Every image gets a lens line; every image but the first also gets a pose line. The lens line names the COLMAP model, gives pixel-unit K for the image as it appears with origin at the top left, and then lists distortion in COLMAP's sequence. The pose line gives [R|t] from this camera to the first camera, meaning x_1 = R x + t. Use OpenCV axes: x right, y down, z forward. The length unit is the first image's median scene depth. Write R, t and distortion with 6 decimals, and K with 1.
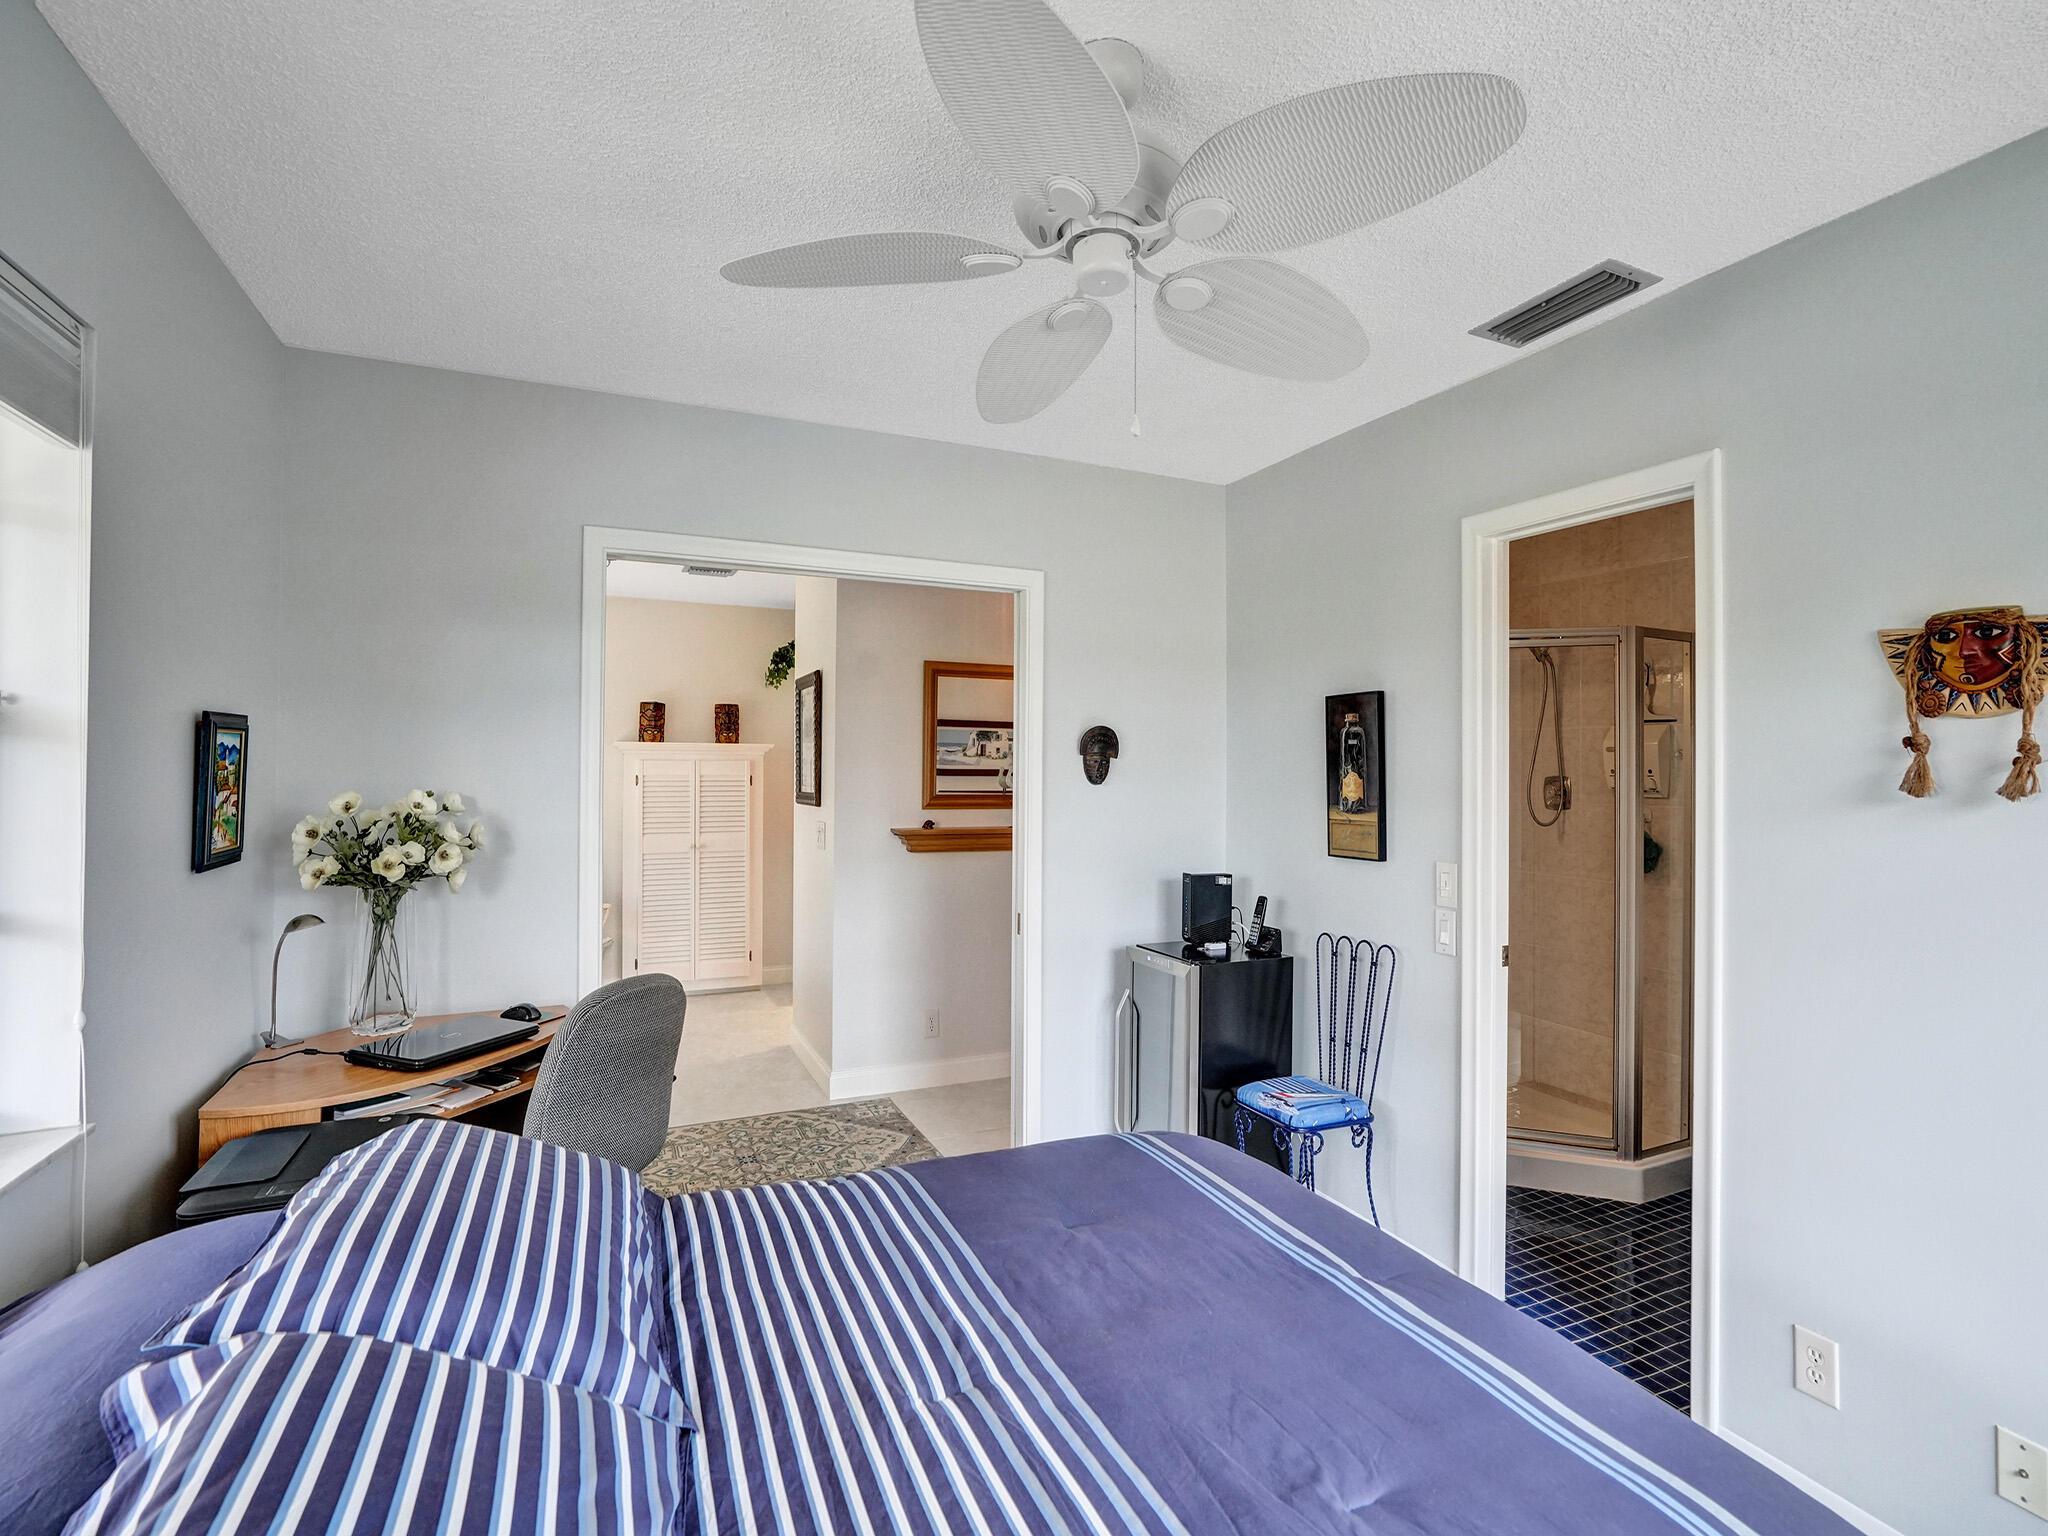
lens RADIAL K [[985.7, 0, 1057.1], [0, 985.7, 761.3], [0, 0, 1]] dist [-0.028859, 0.000399]
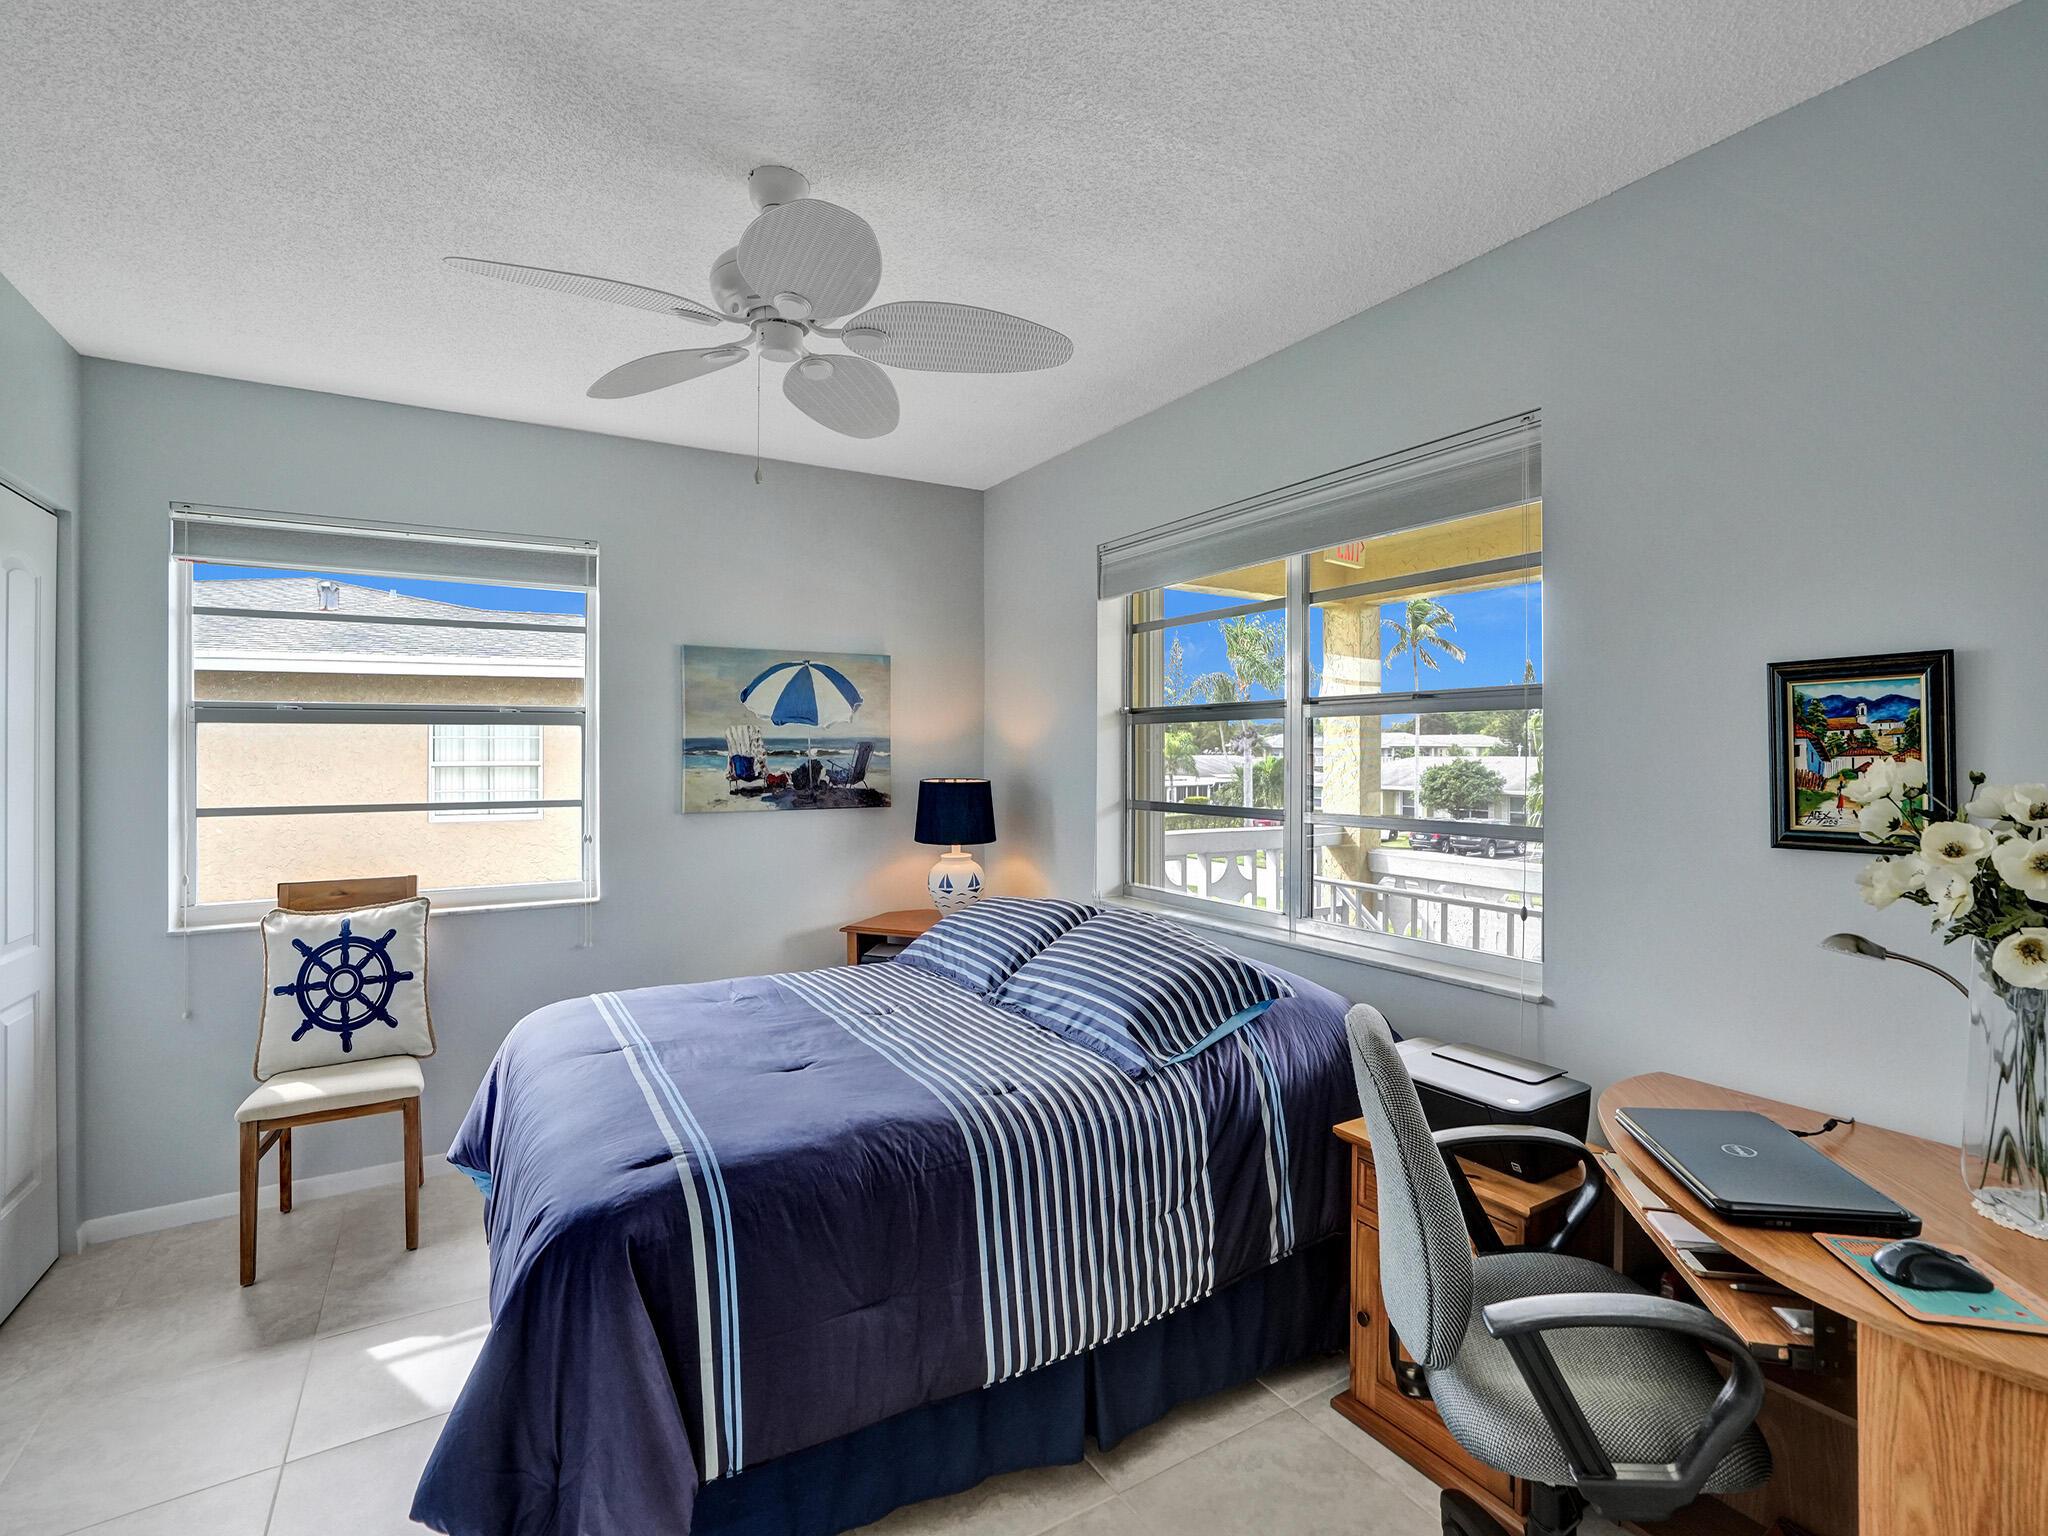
lens RADIAL K [[977.4, 0, 1008.0], [0, 977.4, 751.5], [0, 0, 1]] dist [-0.052660, 0.031815]
pose [[-0.996330, -0.007081, -0.085300, -0.078656], [-0.006210, 0.999926, -0.010470, 0.026449], [0.085368, -0.009902, -0.996300, 1.152236]]
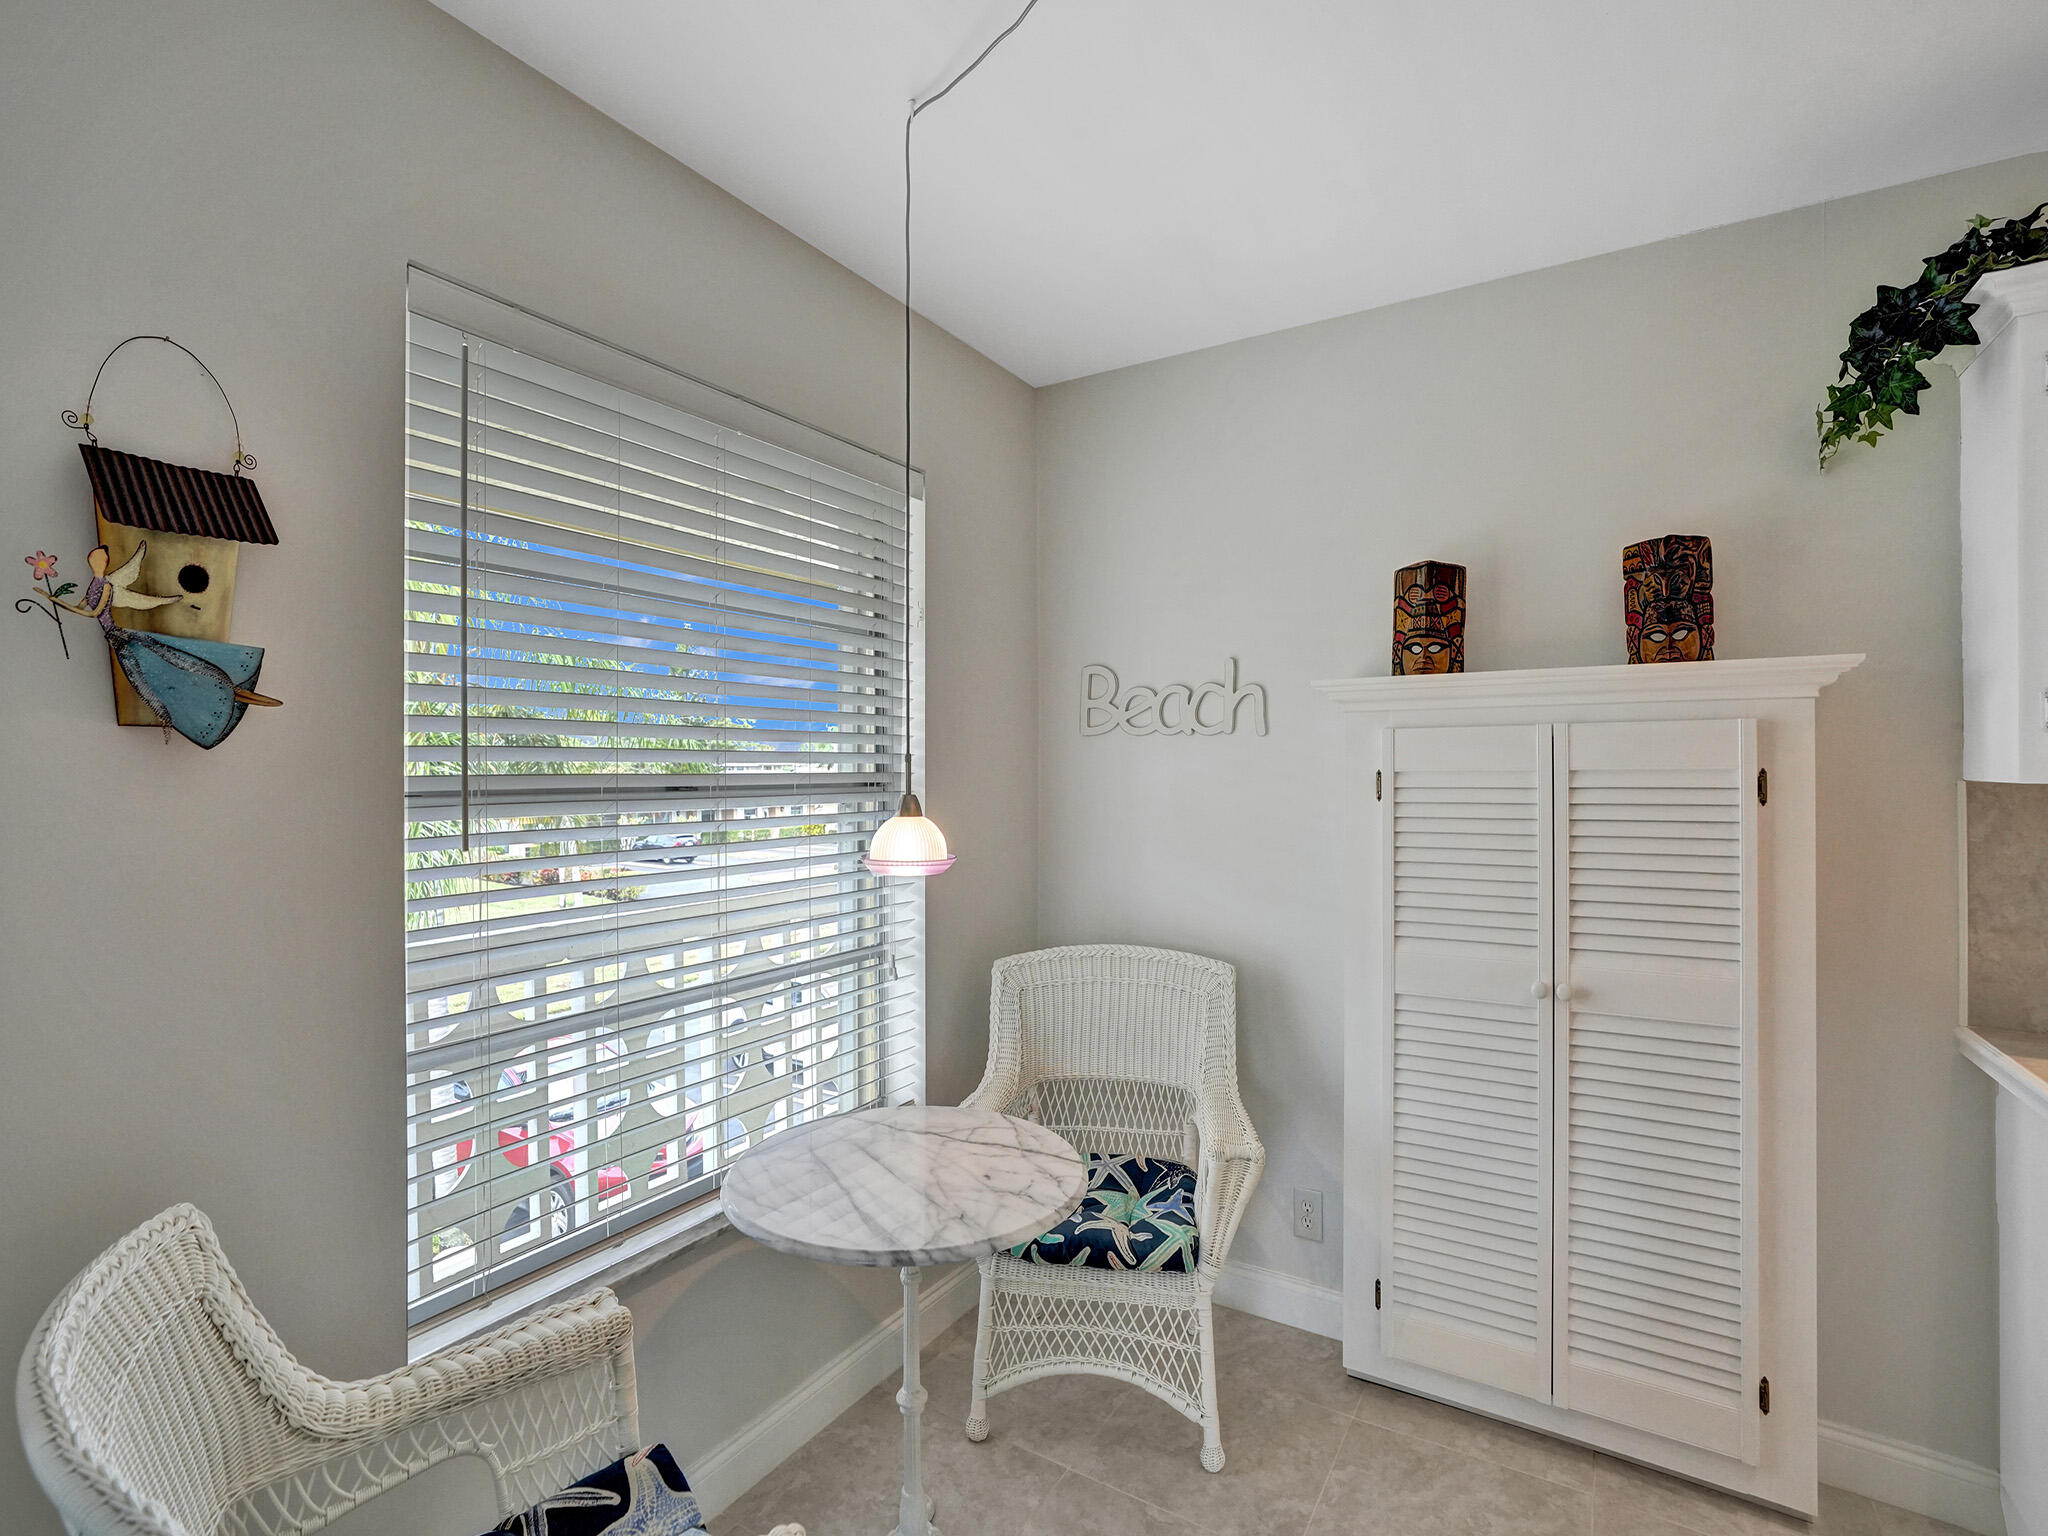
lens RADIAL K [[960.8, 0, 1021.2], [0, 960.8, 777.0], [0, 0, 1]] dist [-0.052854, 0.031615]
pose [[0.540138, -0.008643, -0.841532, -0.403403], [0.022337, 0.999742, 0.004069, 0.024456], [0.841280, -0.020995, 0.540192, 1.372042]]
